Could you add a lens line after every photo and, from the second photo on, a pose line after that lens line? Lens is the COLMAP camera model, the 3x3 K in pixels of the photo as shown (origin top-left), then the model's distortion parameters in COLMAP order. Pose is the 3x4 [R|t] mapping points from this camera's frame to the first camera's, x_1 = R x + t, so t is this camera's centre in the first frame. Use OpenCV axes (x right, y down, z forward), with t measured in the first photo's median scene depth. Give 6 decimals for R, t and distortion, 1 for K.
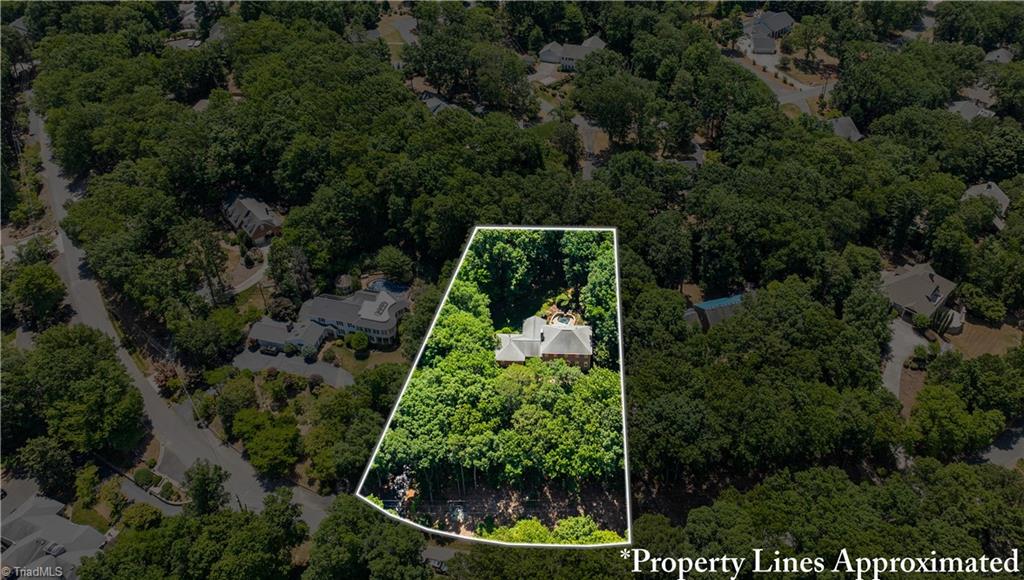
lens RADIAL K [[821.0, 0, 560.4], [0, 821.0, 278.7], [0, 0, 1]] dist [-0.030049, 0.026475]
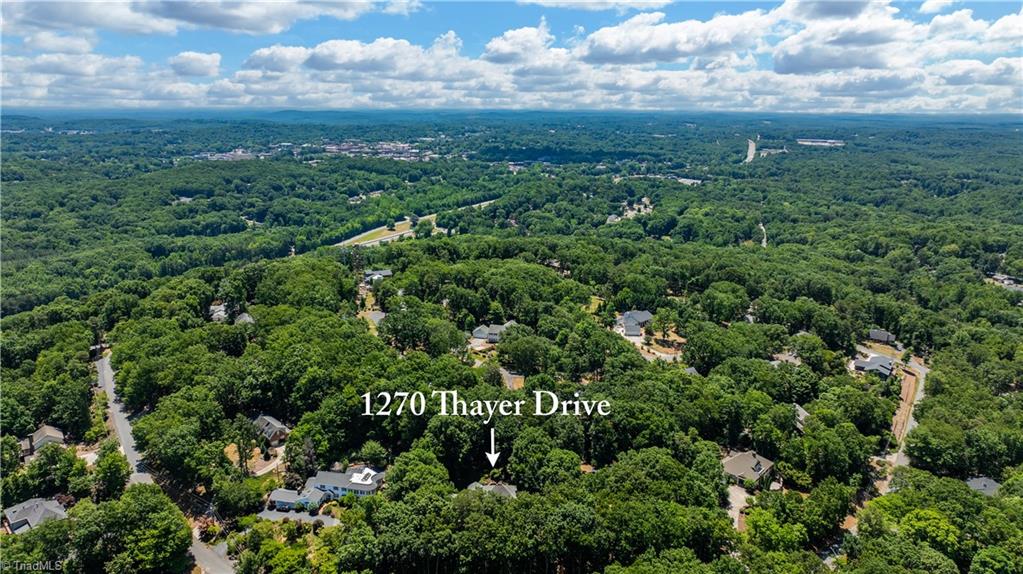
lens RADIAL K [[717.1, 0, 510.7], [0, 717.1, 287.3], [0, 0, 1]] dist [-0.008171, -0.007071]
pose [[0.998980, -0.009744, 0.044091, -0.020469], [0.026347, 0.918776, -0.393900, 0.210152], [-0.036672, 0.394660, 0.918095, -0.244314]]
